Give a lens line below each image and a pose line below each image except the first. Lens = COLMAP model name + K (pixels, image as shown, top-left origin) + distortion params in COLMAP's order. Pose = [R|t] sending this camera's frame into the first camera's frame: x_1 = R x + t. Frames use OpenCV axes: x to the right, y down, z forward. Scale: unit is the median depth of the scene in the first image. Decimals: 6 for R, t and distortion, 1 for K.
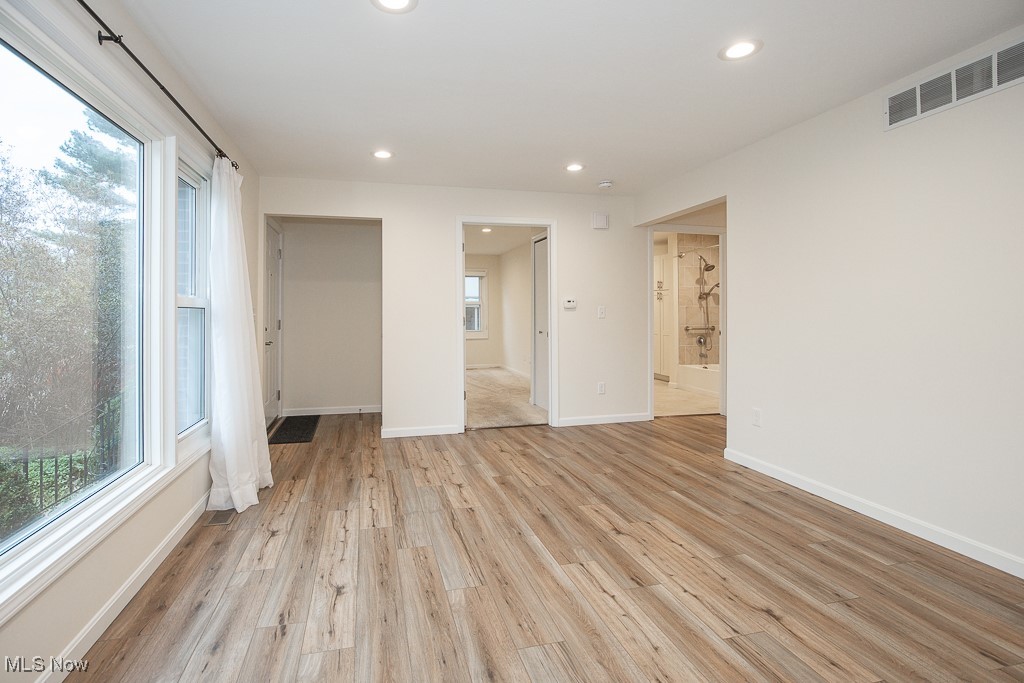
lens RADIAL K [[475.8, 0, 481.3], [0, 475.8, 317.6], [0, 0, 1]] dist [-0.012587, 0.002388]
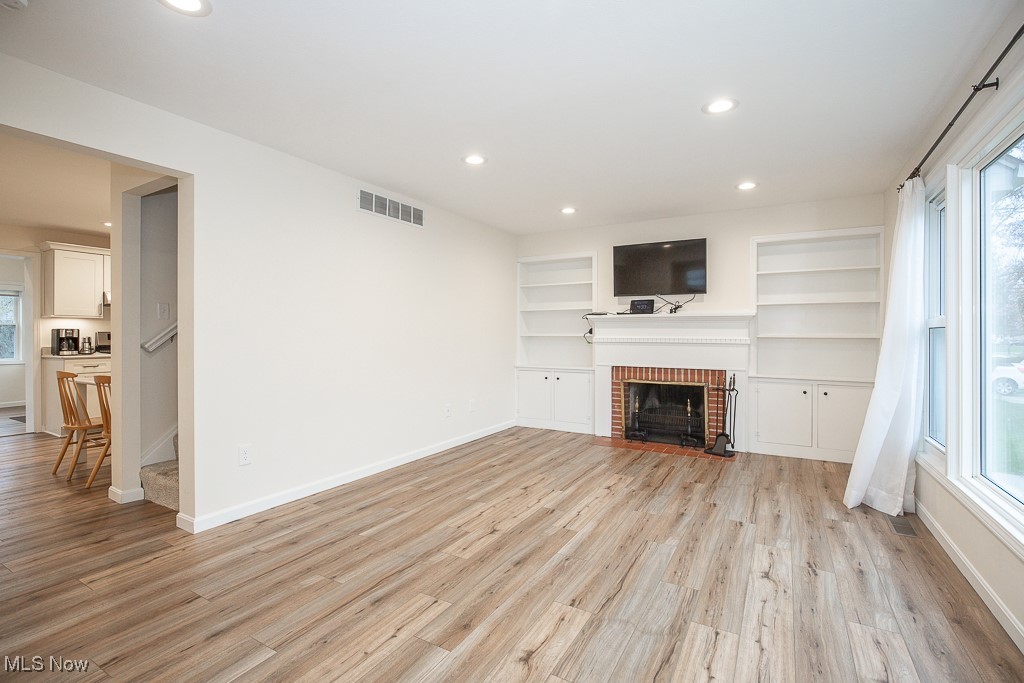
lens RADIAL K [[475.8, 0, 511.0], [0, 475.8, 332.8], [0, 0, 1]] dist [-0.012587, 0.002388]
pose [[-0.723868, 0.007277, 0.689900, -0.490884], [0.009669, 0.999953, -0.000402, -0.010573], [-0.689871, 0.006380, -0.723904, 1.710868]]
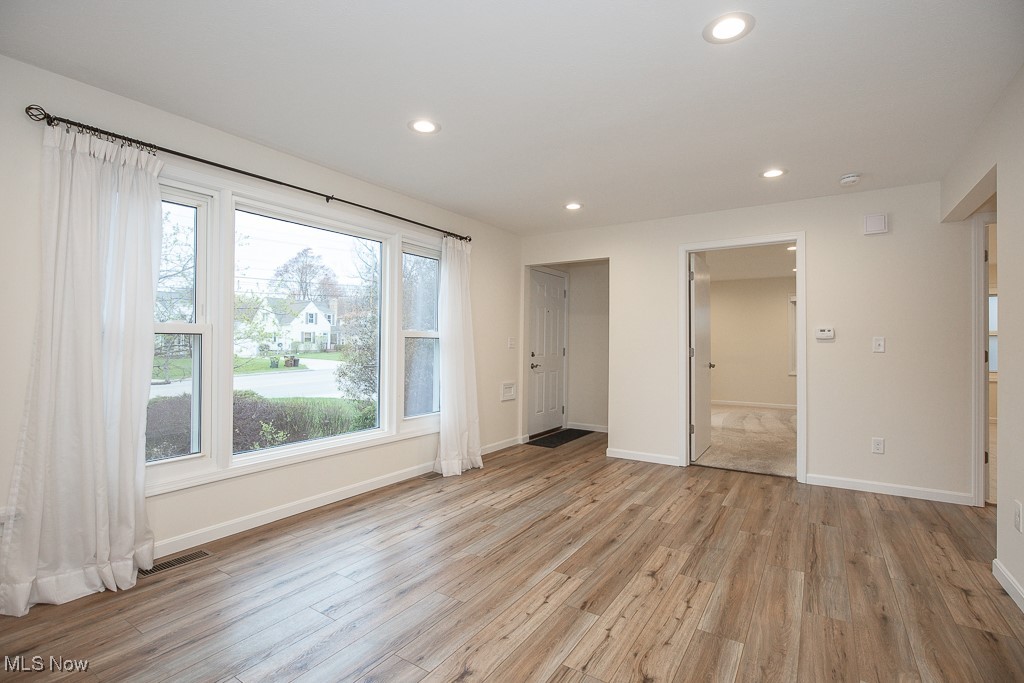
lens RADIAL K [[475.8, 0, 519.2], [0, 475.8, 338.2], [0, 0, 1]] dist [-0.012587, 0.002388]
pose [[0.698477, 0.001298, -0.715631, 0.751717], [-0.017277, 0.999737, -0.015049, 0.000067], [0.715424, 0.022875, 0.698316, 0.135305]]
